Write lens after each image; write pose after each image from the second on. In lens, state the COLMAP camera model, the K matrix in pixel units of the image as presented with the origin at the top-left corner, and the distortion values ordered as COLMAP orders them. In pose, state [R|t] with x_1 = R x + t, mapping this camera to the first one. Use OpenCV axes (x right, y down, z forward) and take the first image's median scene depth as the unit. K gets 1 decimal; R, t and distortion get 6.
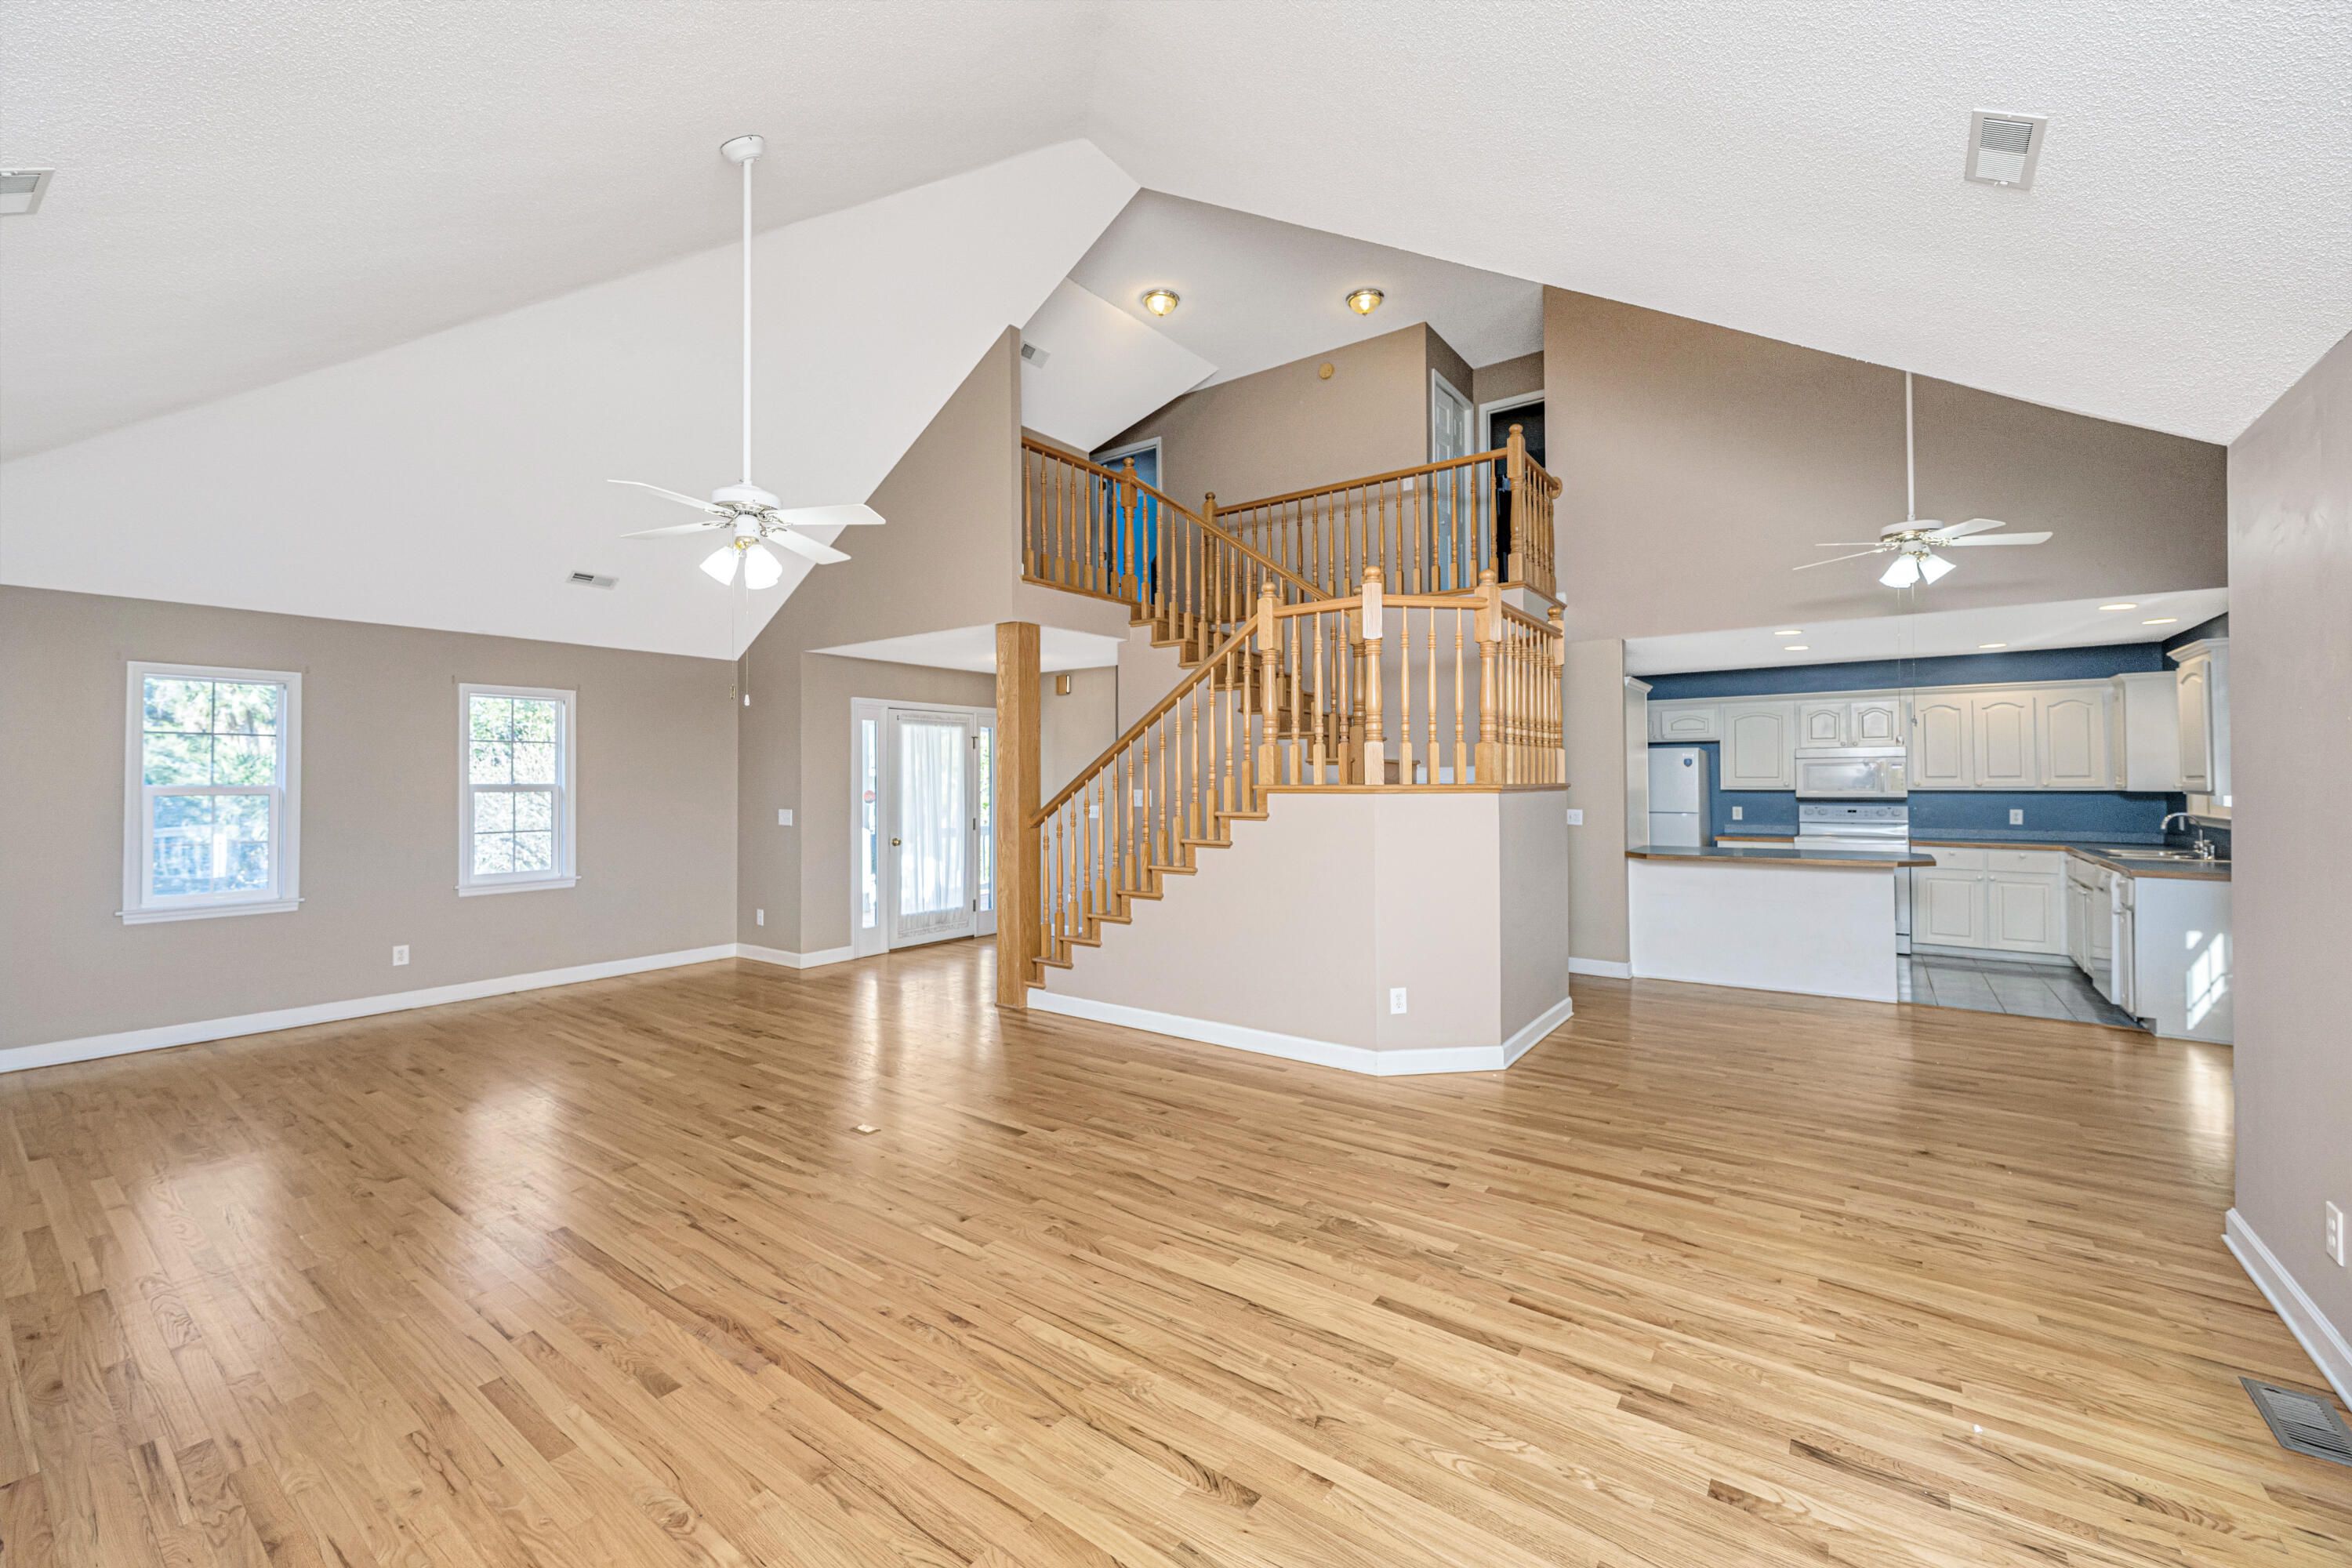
lens RADIAL K [[942.0, 0, 1181.2], [0, 942.0, 770.7], [0, 0, 1]] dist [-0.000641, -0.000033]
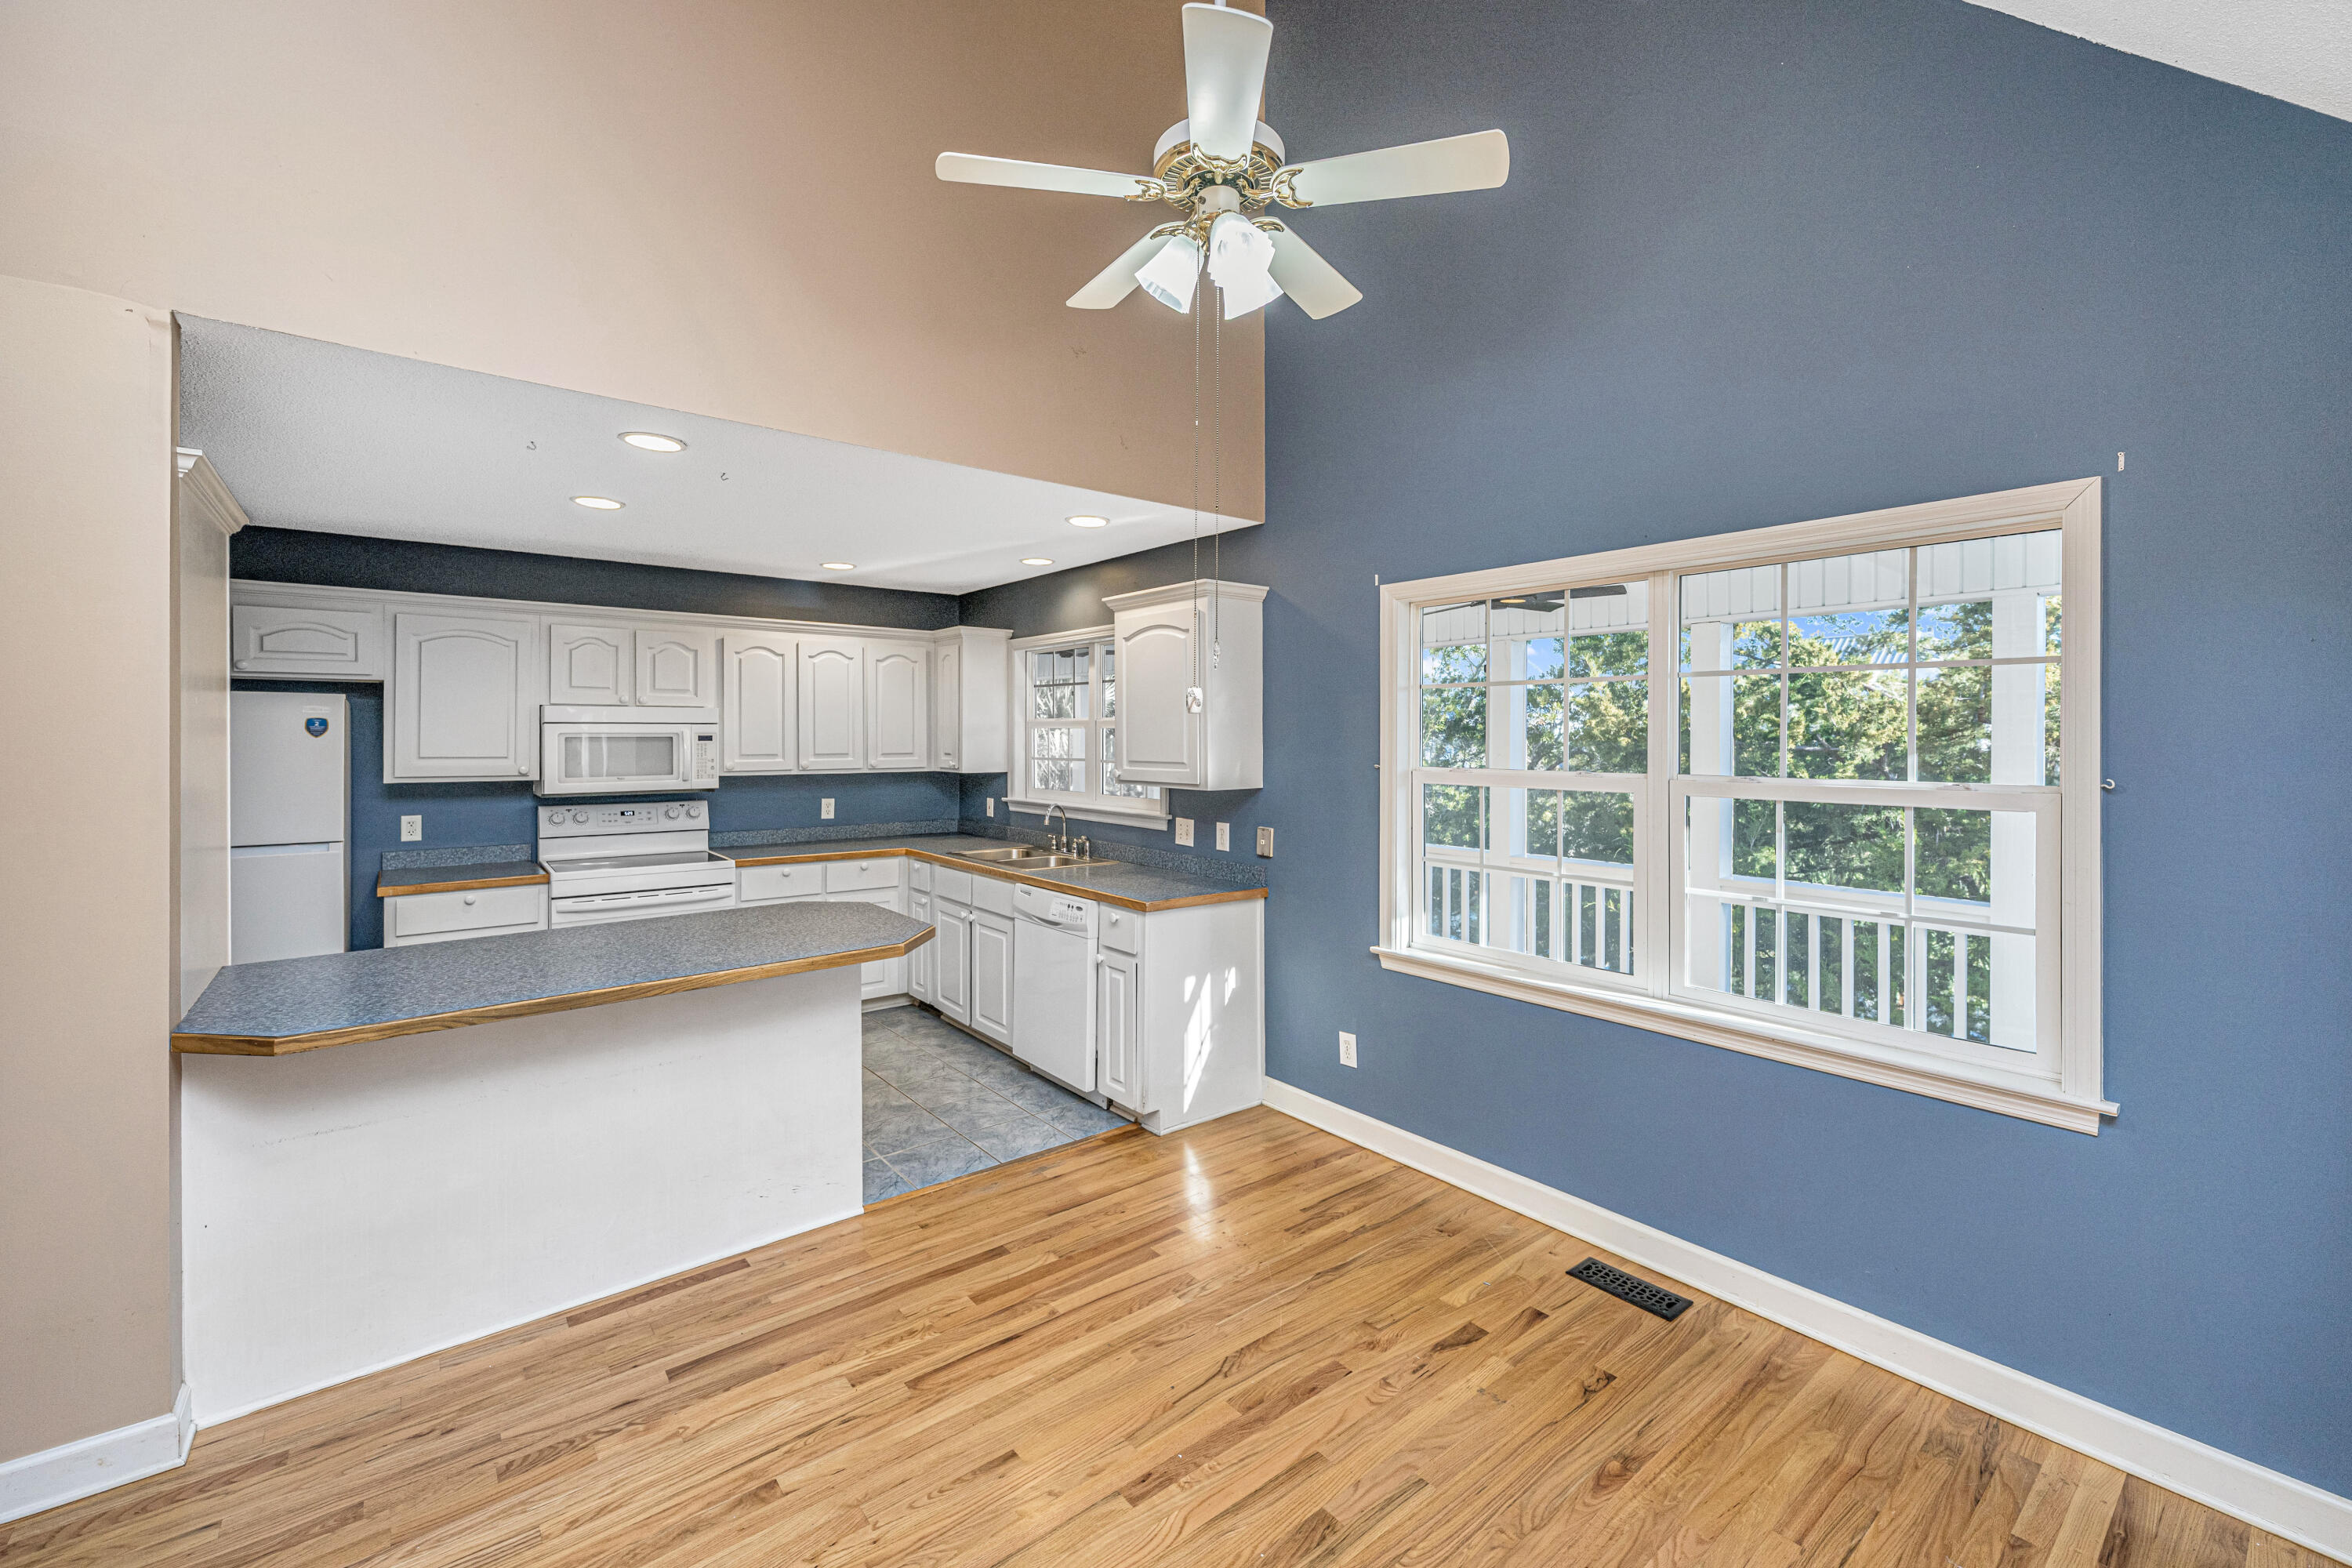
lens RADIAL K [[963.9, 0, 1170.3], [0, 963.9, 728.5], [0, 0, 1]] dist [-0.001821, -0.000133]
pose [[0.262889, 0.013529, 0.964731, 0.455137], [-0.015269, 0.999835, -0.009860, -0.021776], [-0.964705, -0.012138, 0.263052, 1.095946]]
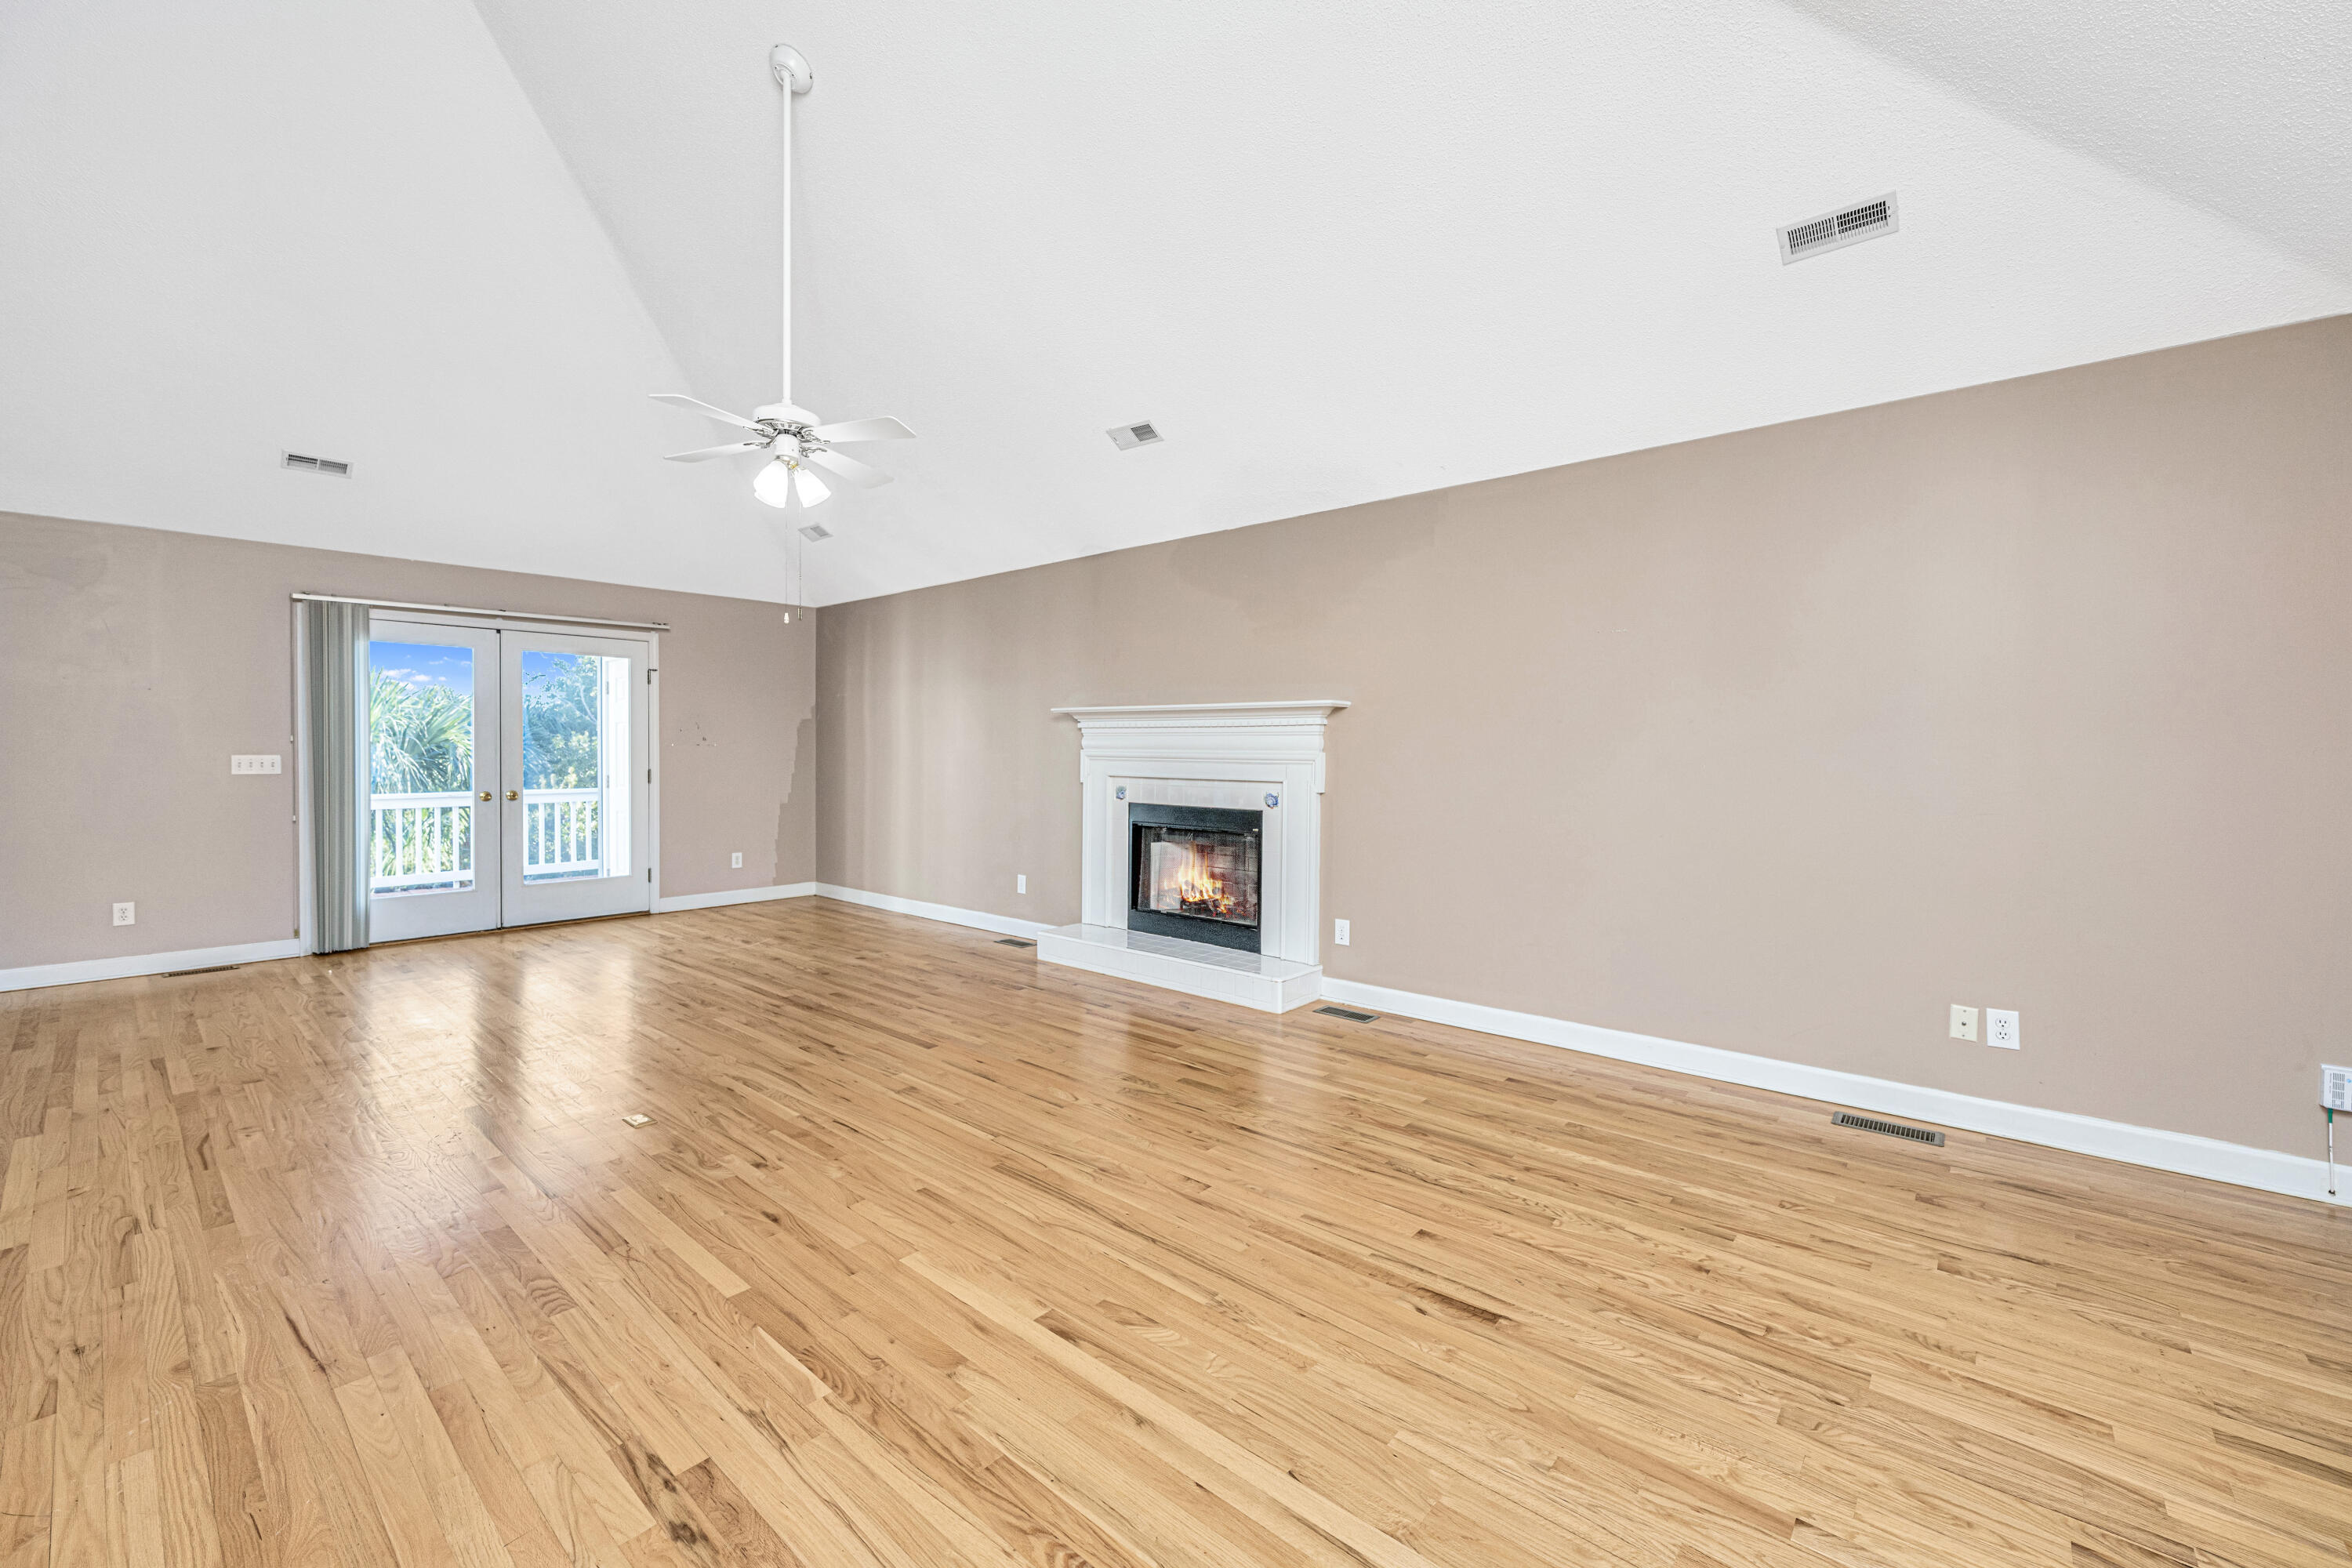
lens RADIAL K [[950.4, 0, 1171.1], [0, 950.4, 744.0], [0, 0, 1]] dist [0.001991, -0.000018]
pose [[-0.996183, 0.005750, 0.087105, -0.875530], [0.004522, 0.999888, -0.014288, 0.070105], [-0.087178, -0.013839, -0.996097, 1.803972]]
